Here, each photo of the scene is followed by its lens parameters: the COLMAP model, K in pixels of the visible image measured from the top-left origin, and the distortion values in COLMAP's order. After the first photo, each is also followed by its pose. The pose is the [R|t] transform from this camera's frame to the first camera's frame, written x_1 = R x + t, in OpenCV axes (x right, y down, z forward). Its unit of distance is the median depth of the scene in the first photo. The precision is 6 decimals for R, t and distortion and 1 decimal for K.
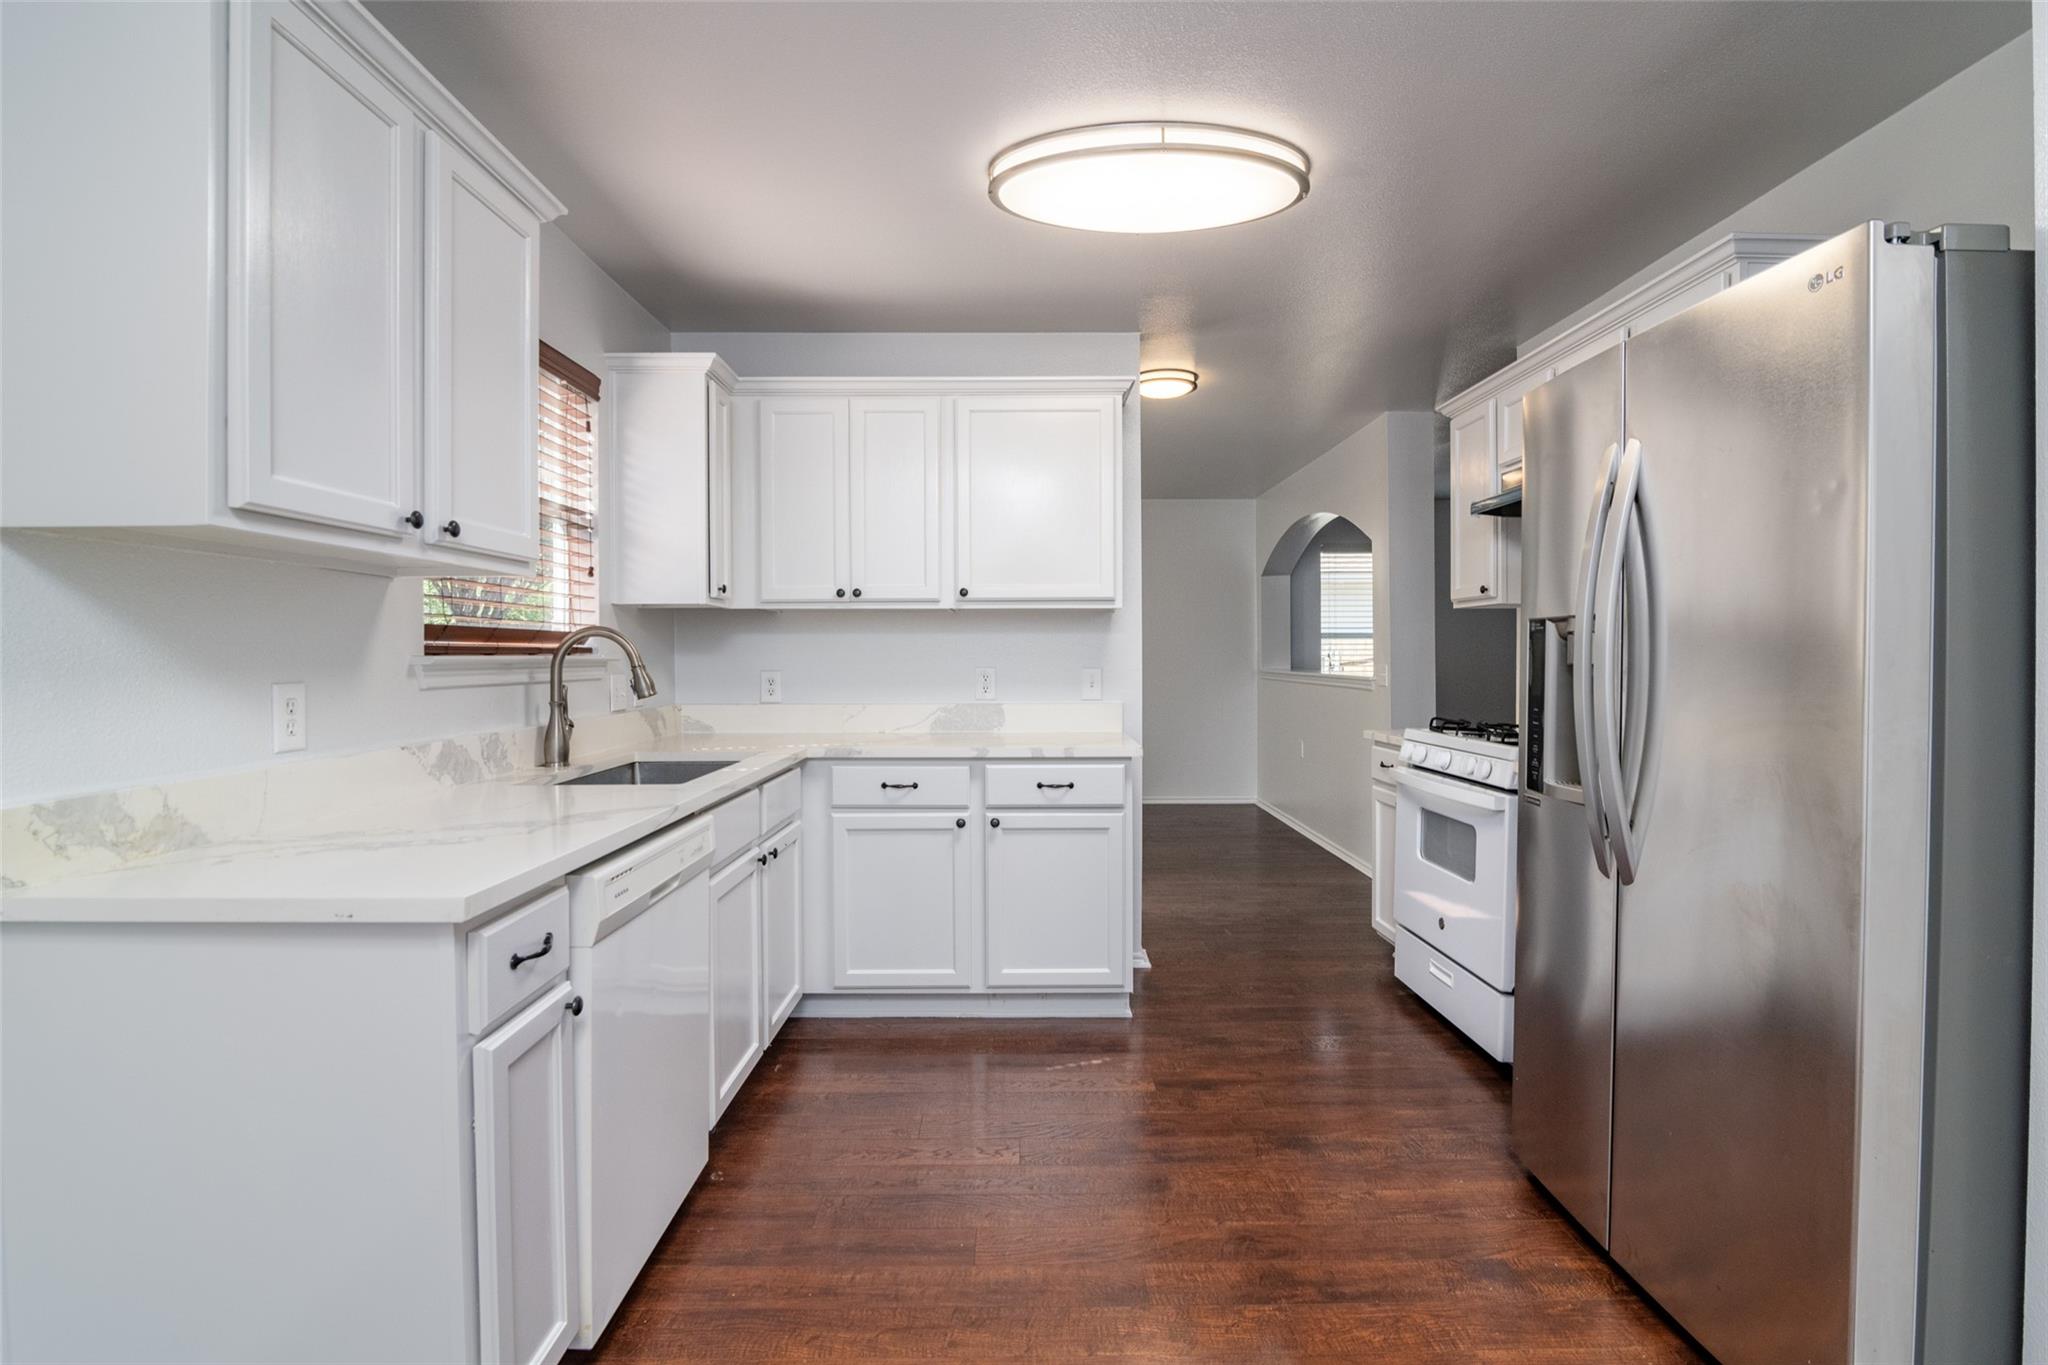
lens RADIAL K [[968.9, 0, 1035.3], [0, 968.9, 662.7], [0, 0, 1]] dist [-0.021514, 0.001154]
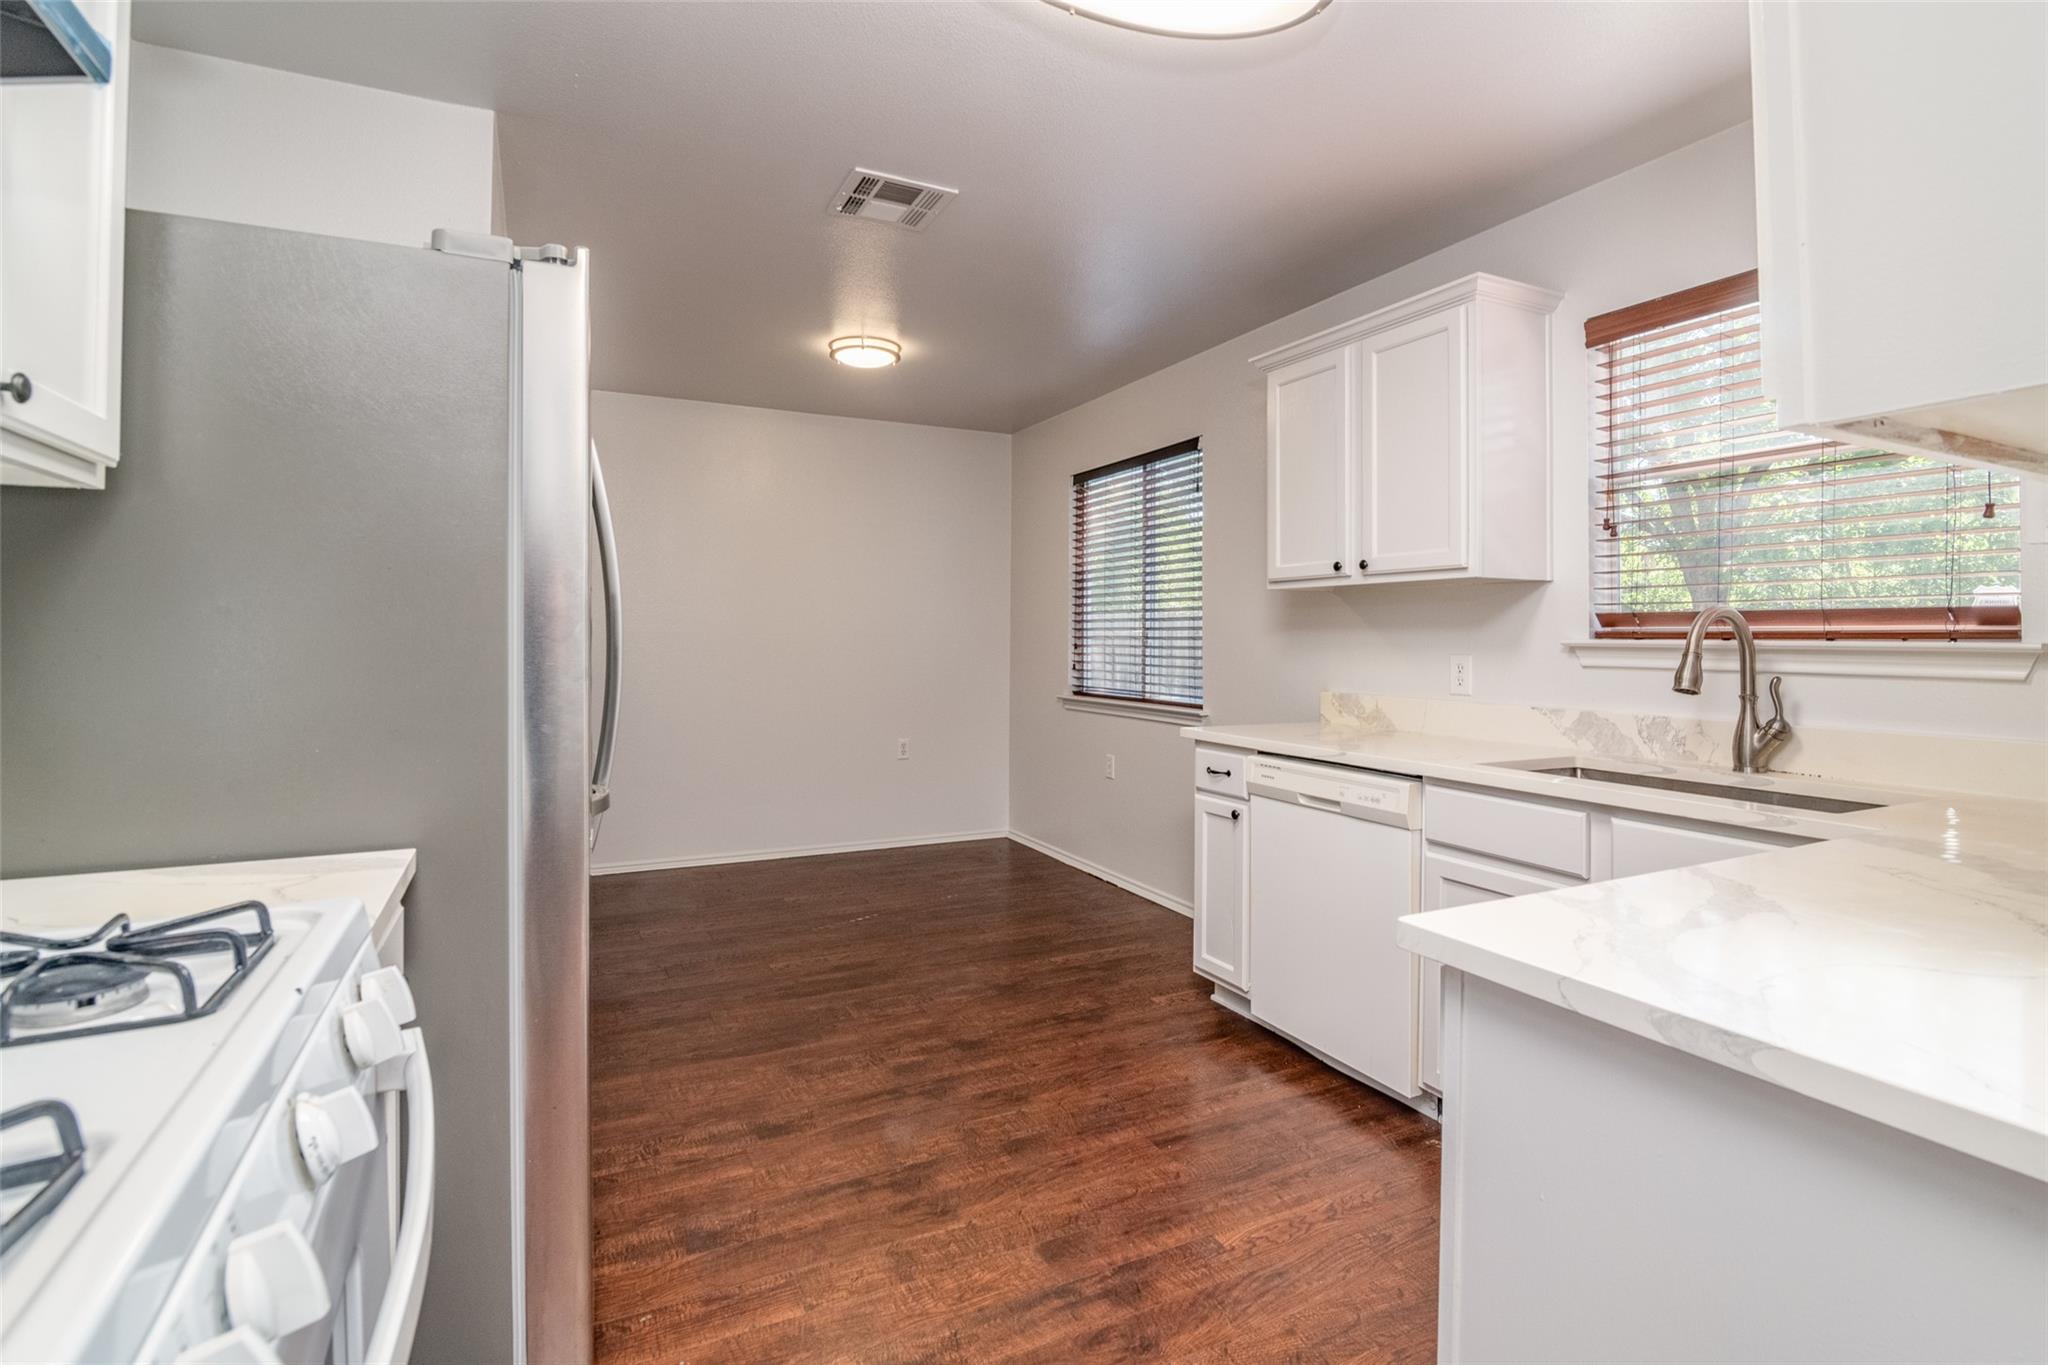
lens RADIAL K [[968.9, 0, 1008.5], [0, 968.9, 628.3], [0, 0, 1]] dist [-0.021514, 0.001154]
pose [[-0.909765, -0.006508, -0.415073, 0.400444], [-0.007235, 0.999974, 0.000179, -0.012383], [0.415061, 0.003166, -0.909788, 1.347944]]
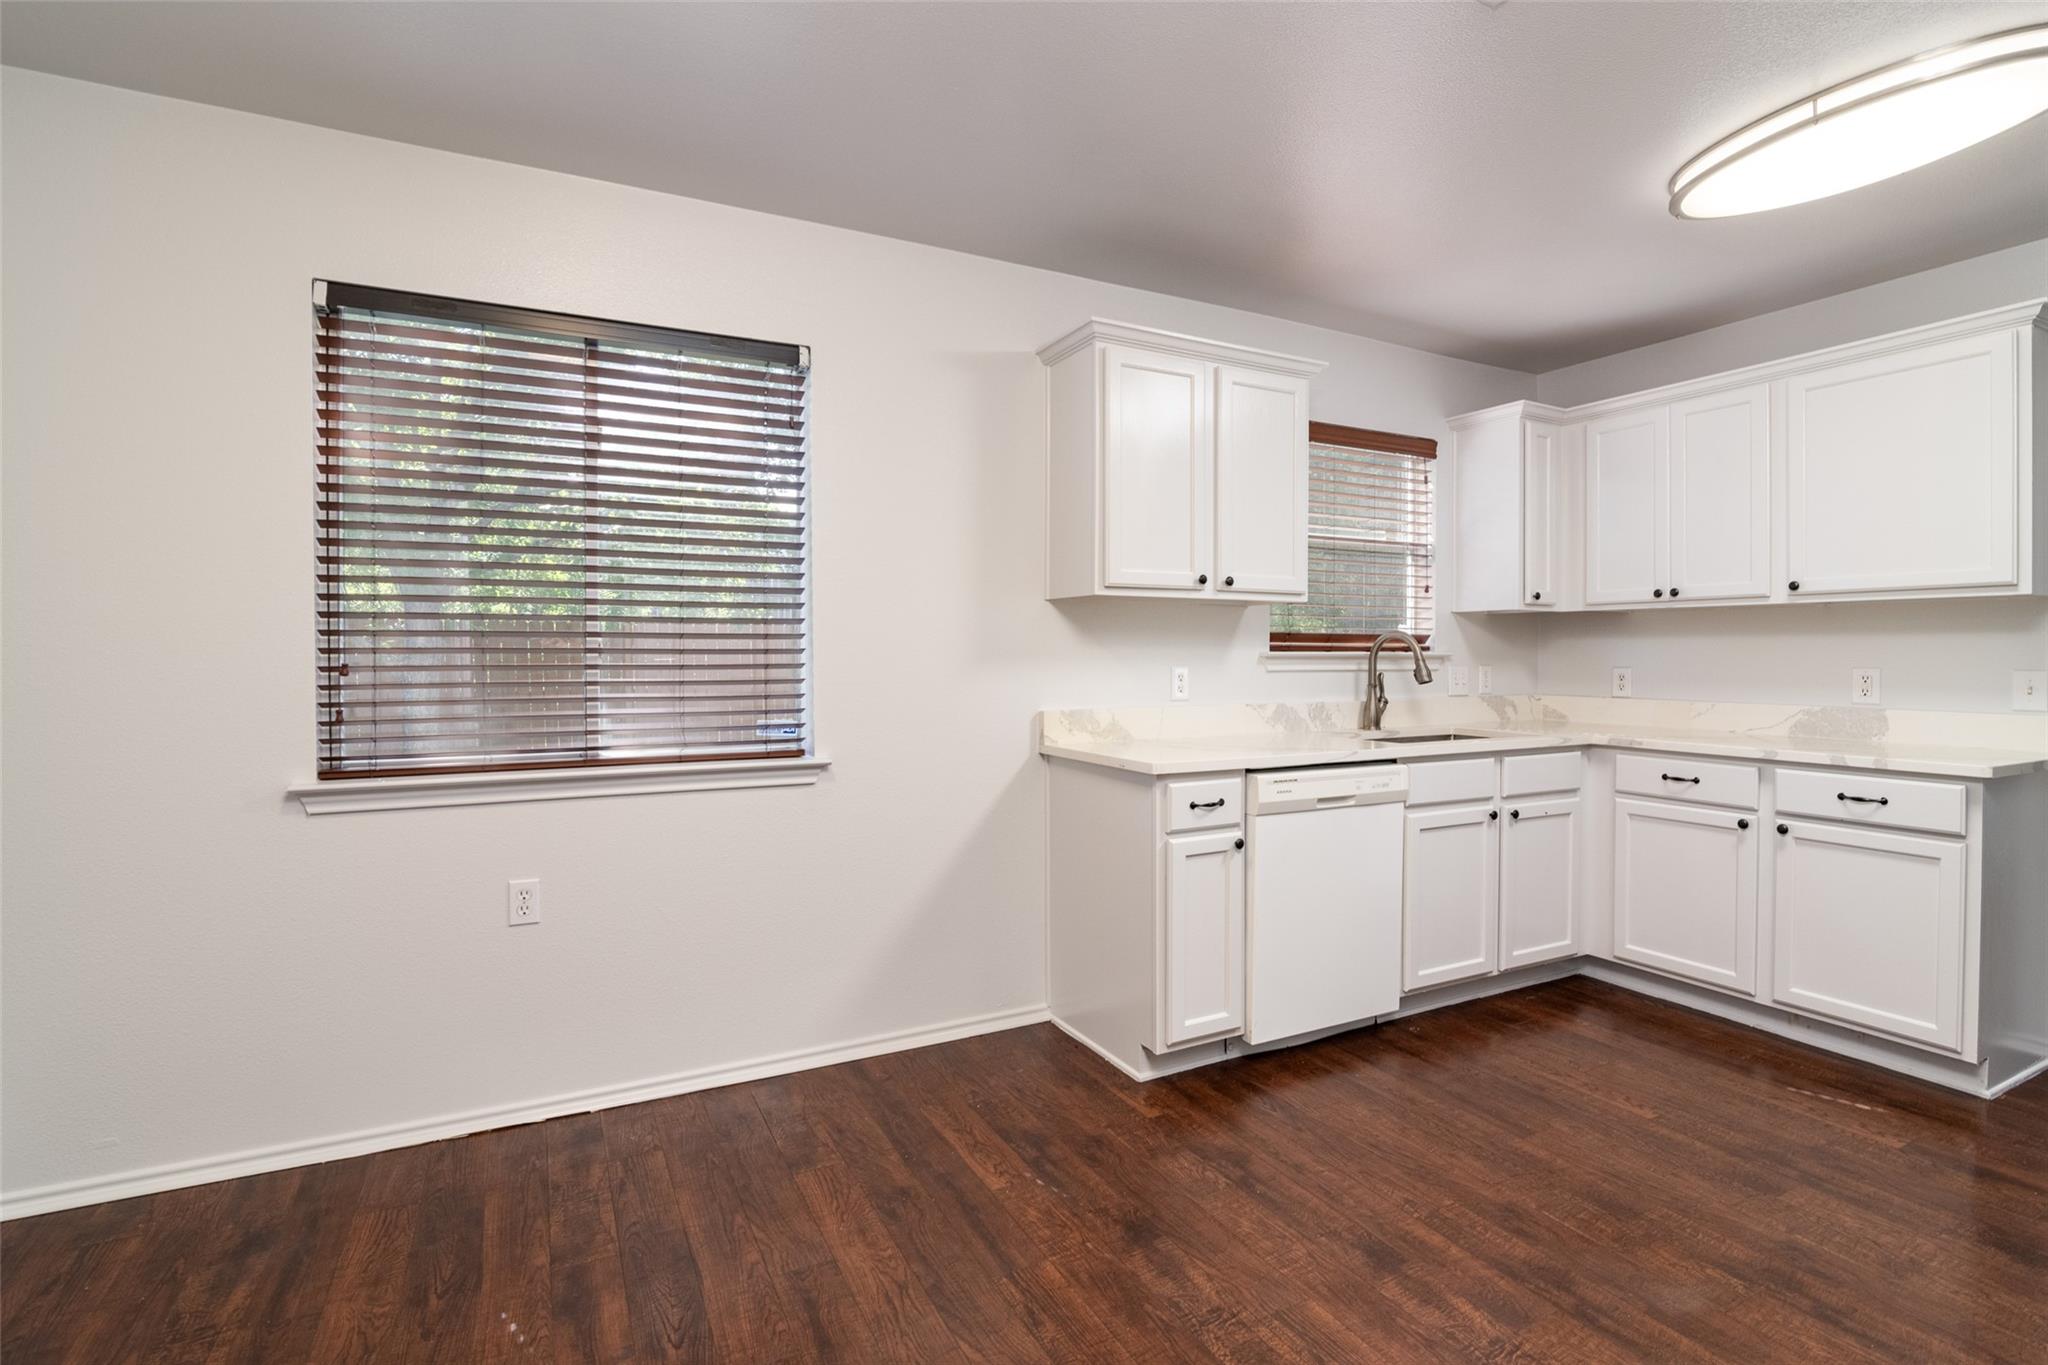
lens RADIAL K [[968.9, 0, 1014.5], [0, 968.9, 667.3], [0, 0, 1]] dist [-0.021514, 0.001154]
pose [[0.440481, 0.016728, -0.897606, 0.500009], [-0.010778, 0.999853, 0.013345, 0.001822], [0.897697, 0.003797, 0.440596, -0.097299]]
